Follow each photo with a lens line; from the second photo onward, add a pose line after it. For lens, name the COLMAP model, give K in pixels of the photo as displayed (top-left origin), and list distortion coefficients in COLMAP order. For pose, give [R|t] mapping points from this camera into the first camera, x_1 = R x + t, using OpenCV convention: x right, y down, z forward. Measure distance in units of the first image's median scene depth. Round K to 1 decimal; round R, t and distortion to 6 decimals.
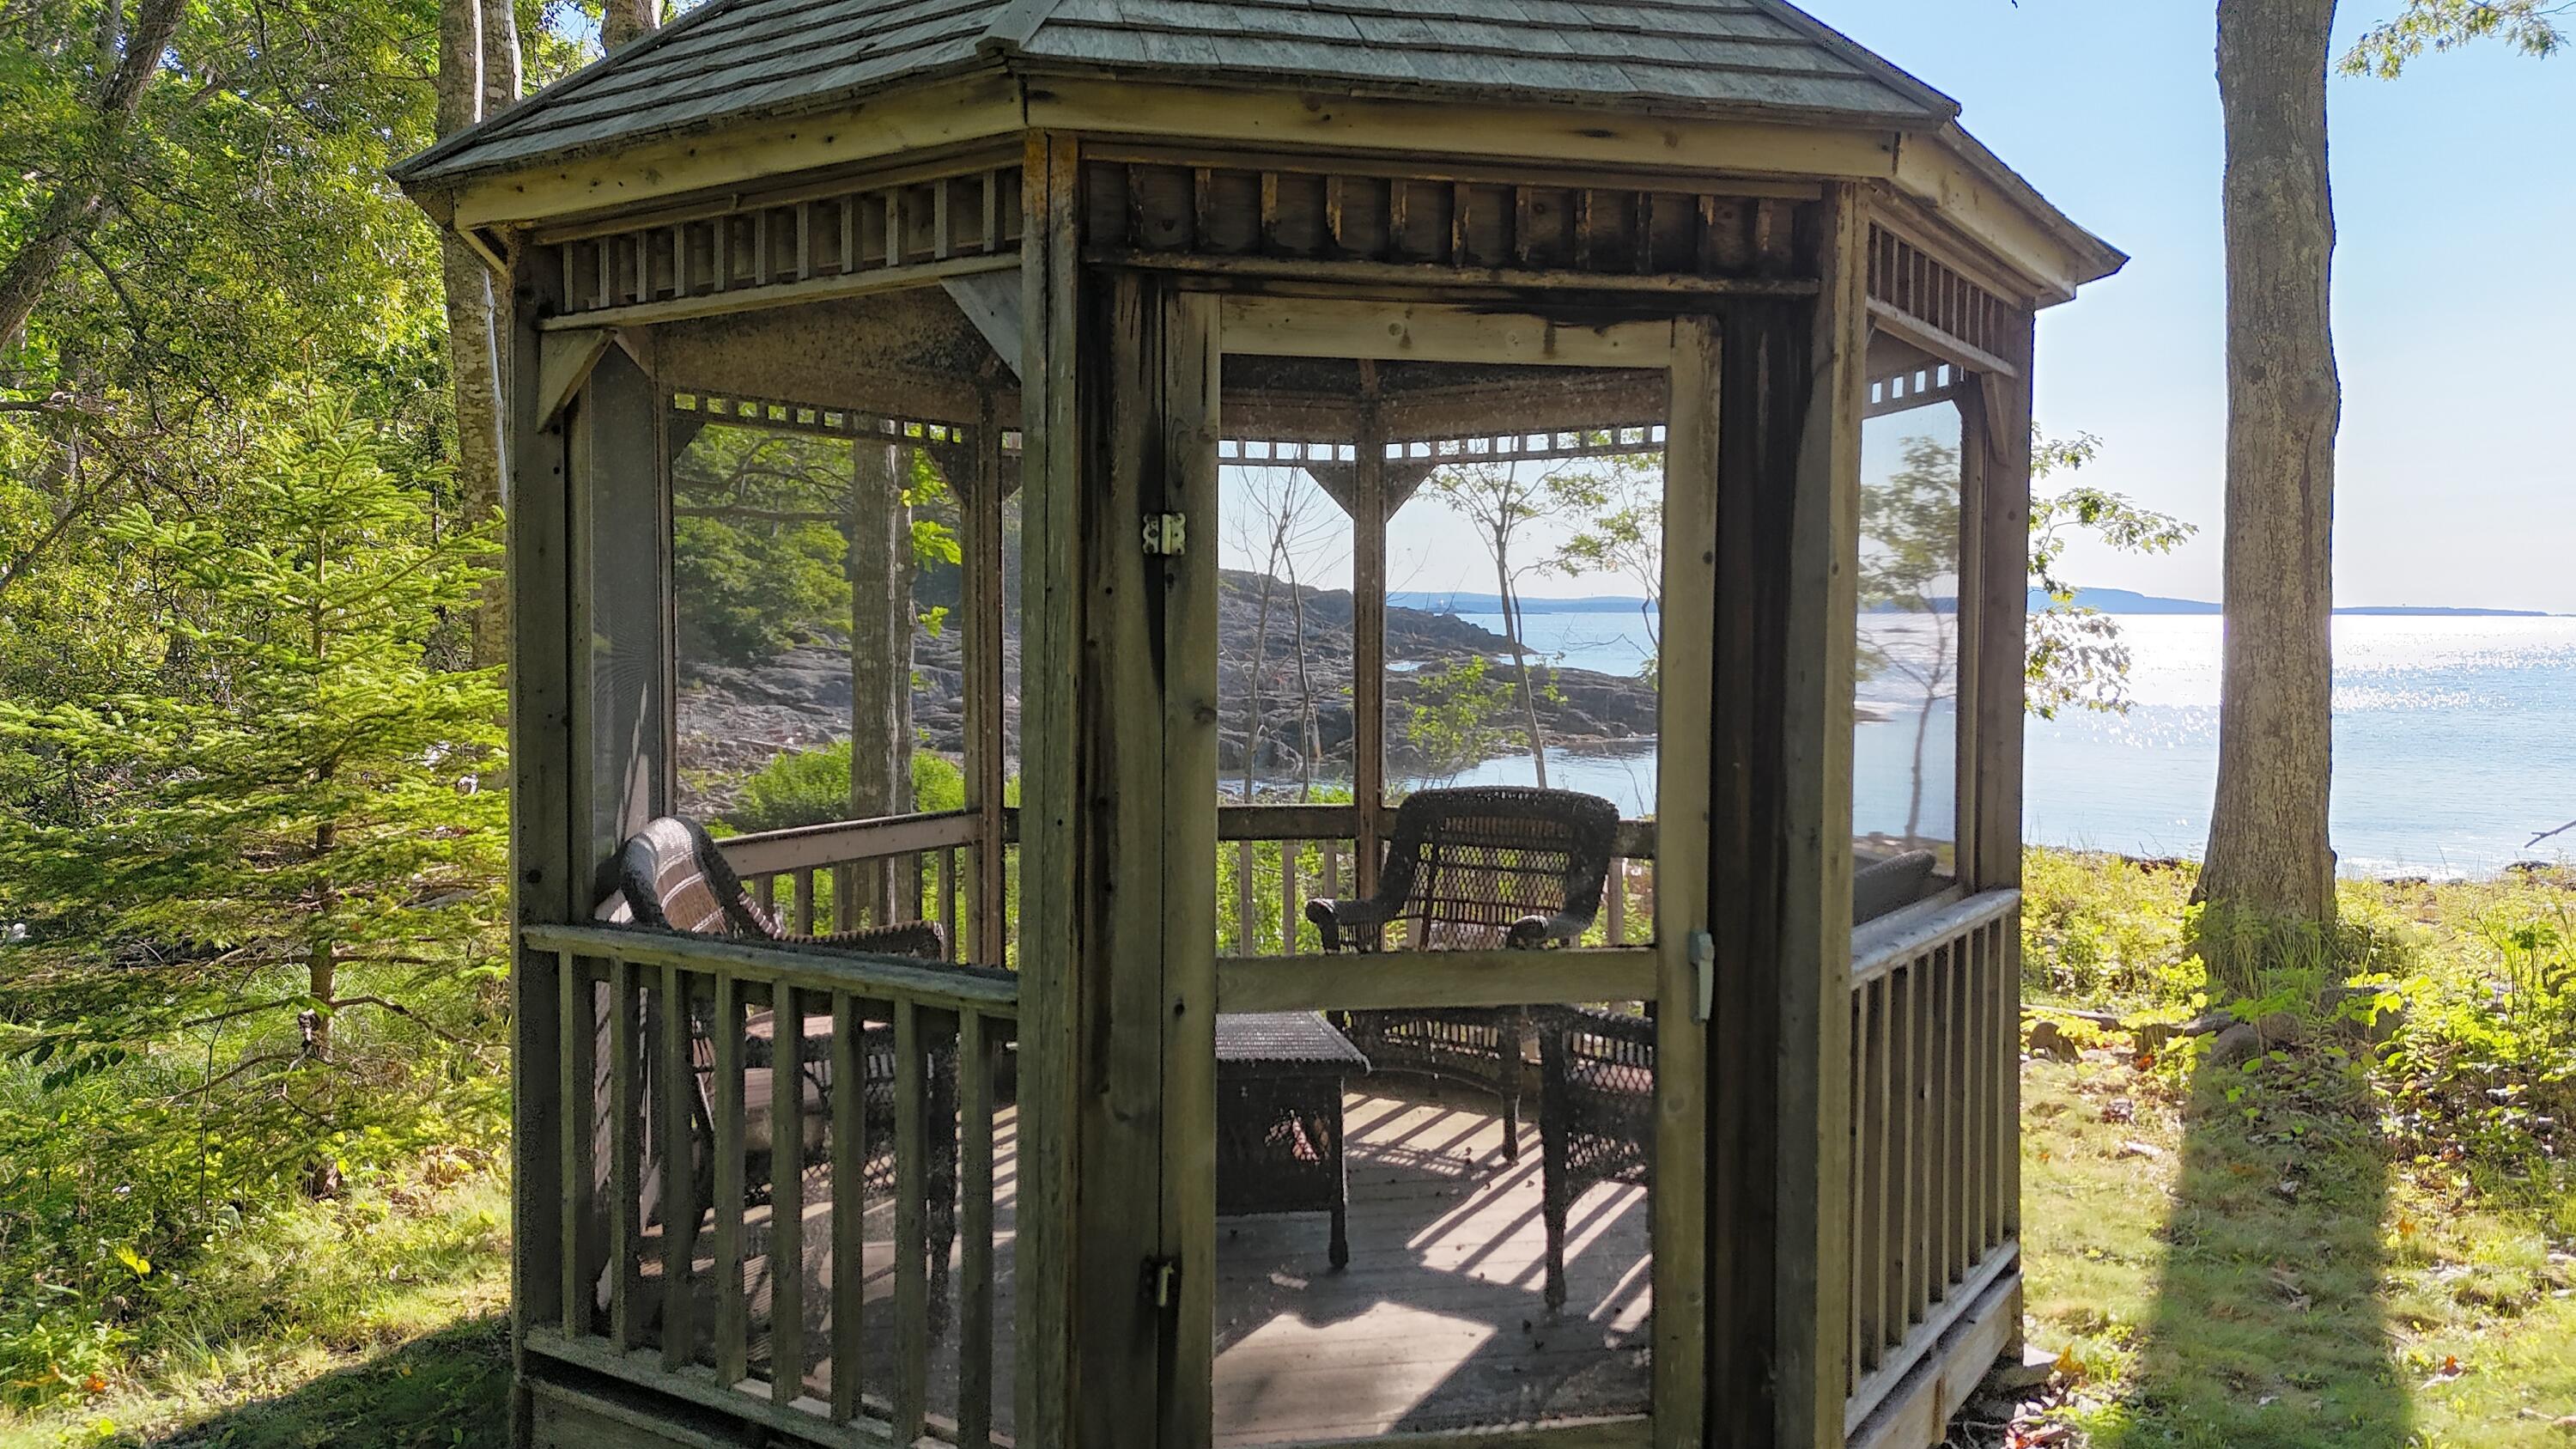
lens RADIAL K [[1895.8, 0, 1302.6], [0, 1895.8, 703.0], [0, 0, 1]] dist [0.037854, -0.026873]
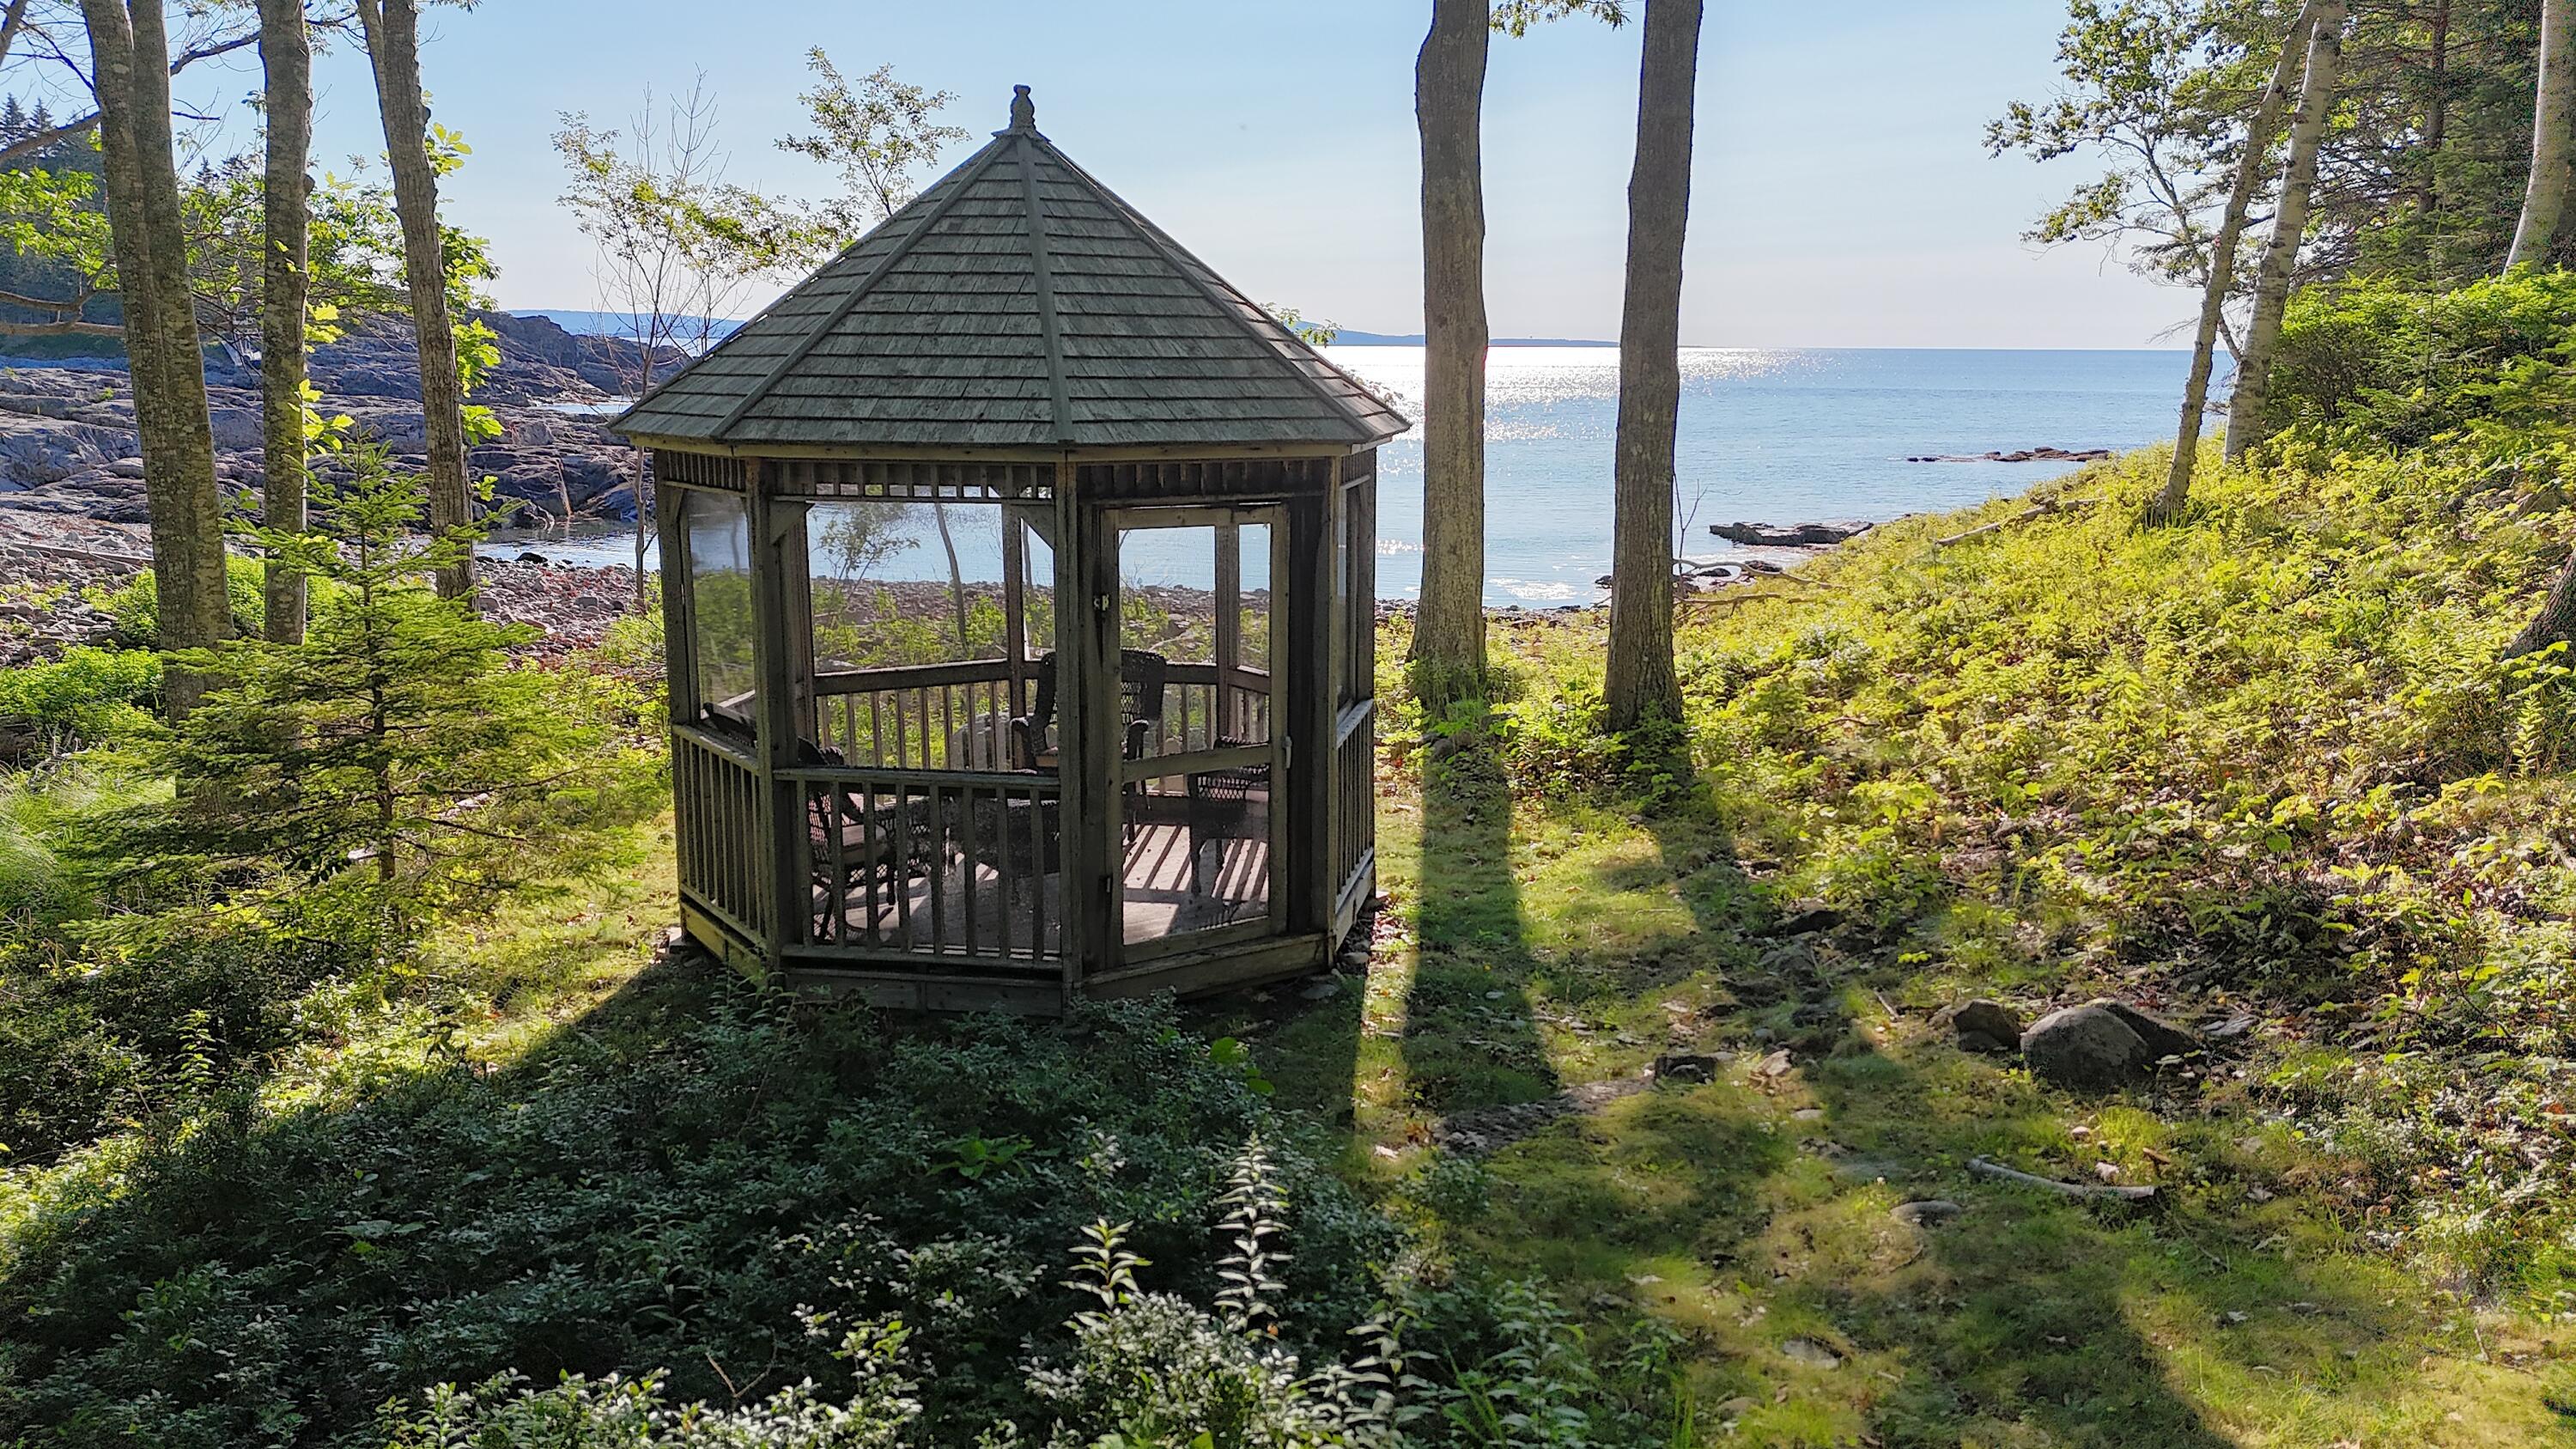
lens RADIAL K [[1895.8, 0, 1281.7], [0, 1895.8, 724.8], [0, 0, 1]] dist [0.037854, -0.026873]
pose [[0.923435, -0.076383, 0.376075, -0.457005], [0.017892, 0.987495, 0.156634, -0.179785], [-0.383337, -0.137913, 0.913254, -0.818297]]
